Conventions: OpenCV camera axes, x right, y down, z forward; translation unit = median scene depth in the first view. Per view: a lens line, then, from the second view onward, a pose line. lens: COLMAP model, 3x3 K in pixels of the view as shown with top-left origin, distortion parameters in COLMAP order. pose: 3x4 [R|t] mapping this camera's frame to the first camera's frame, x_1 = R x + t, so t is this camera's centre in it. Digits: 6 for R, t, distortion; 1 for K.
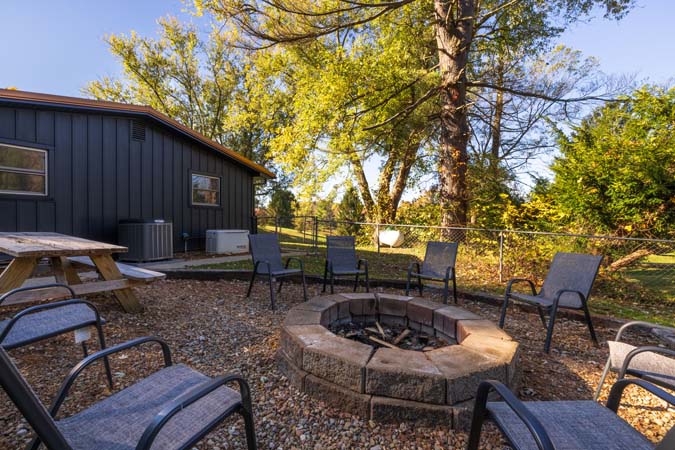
lens RADIAL K [[283.7, 0, 337.5], [0, 283.7, 225.0], [0, 0, 1]] dist [0.002791, 0.000128]
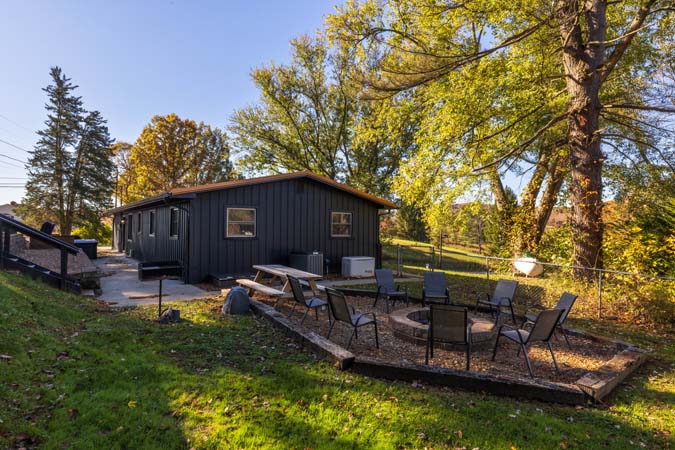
lens RADIAL K [[385.4, 0, 337.5], [0, 385.4, 225.0], [0, 0, 1]] dist [-0.001650, -0.000422]
pose [[0.922312, -0.001467, -0.386442, 0.150333], [-0.007932, 0.999710, -0.022727, -0.071987], [0.386364, 0.024026, 0.922034, -0.490913]]
